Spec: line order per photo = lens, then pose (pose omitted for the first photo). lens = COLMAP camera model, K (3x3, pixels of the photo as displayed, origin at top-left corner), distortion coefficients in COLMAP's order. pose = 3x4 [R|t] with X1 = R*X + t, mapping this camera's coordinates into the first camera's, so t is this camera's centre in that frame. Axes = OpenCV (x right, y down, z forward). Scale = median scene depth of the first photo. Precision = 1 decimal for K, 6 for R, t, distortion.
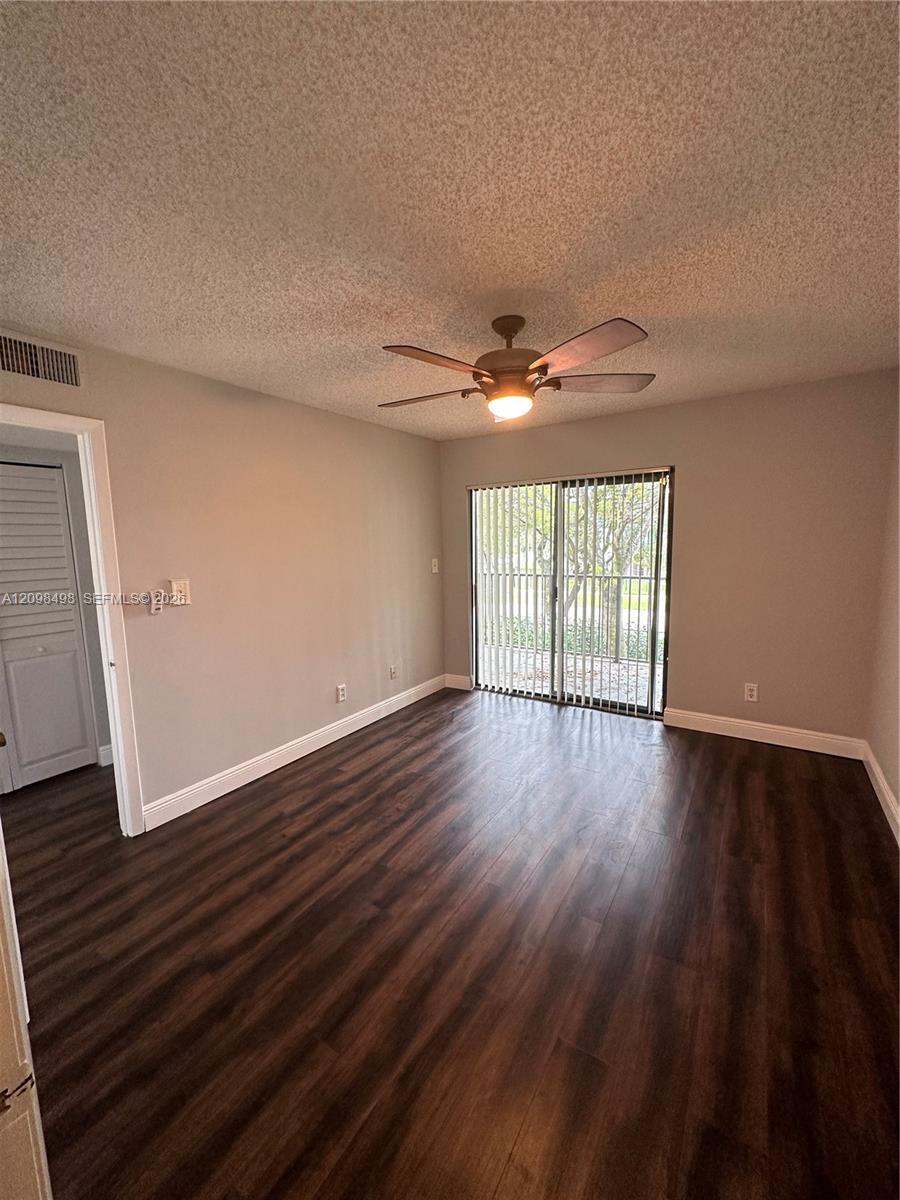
lens RADIAL K [[478.5, 0, 448.5], [0, 478.5, 599.6], [0, 0, 1]] dist [0.000133, -0.000195]
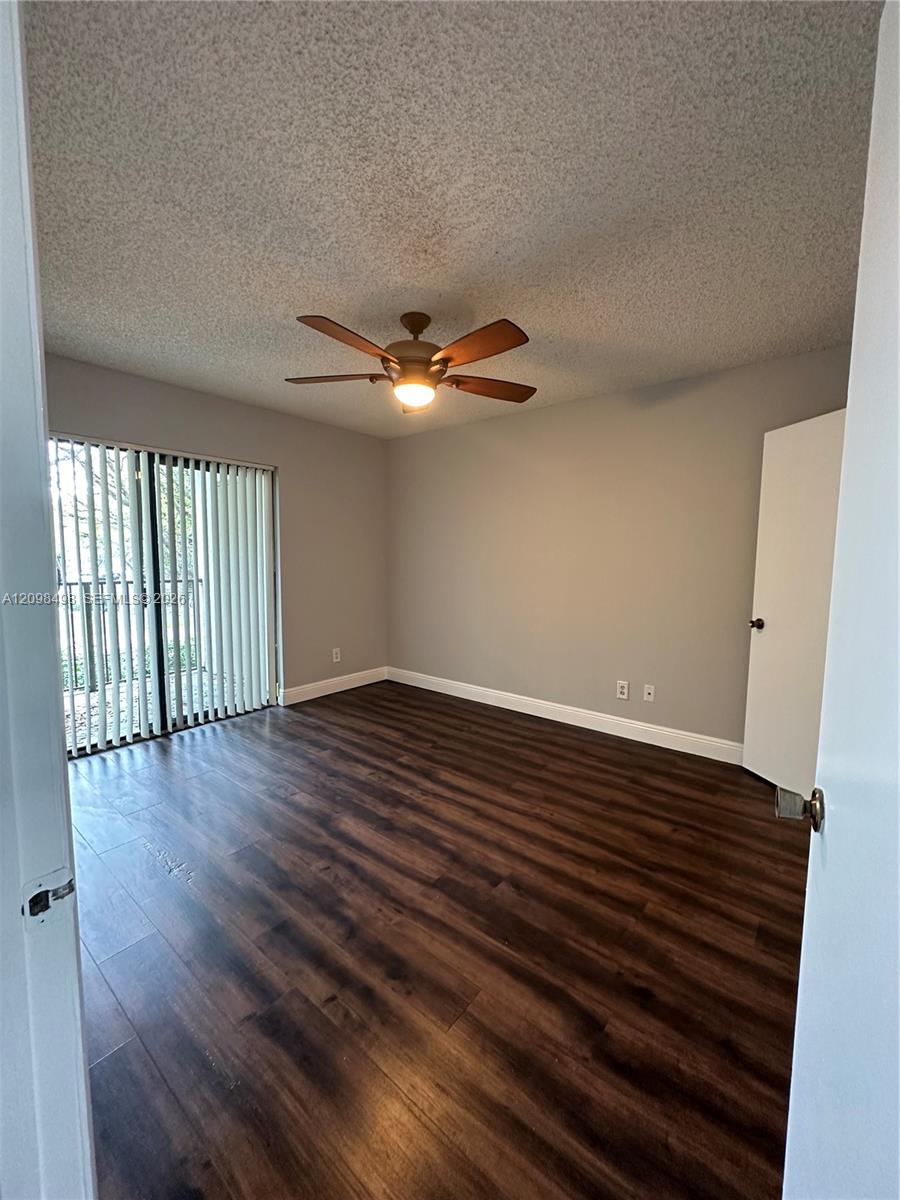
lens RADIAL K [[478.5, 0, 448.4], [0, 478.5, 601.4], [0, 0, 1]] dist [0.000133, -0.000195]
pose [[0.097202, -0.070915, 0.992735, -0.962986], [0.112966, 0.991798, 0.059788, 0.007383], [-0.988833, 0.106334, 0.104416, 0.840629]]
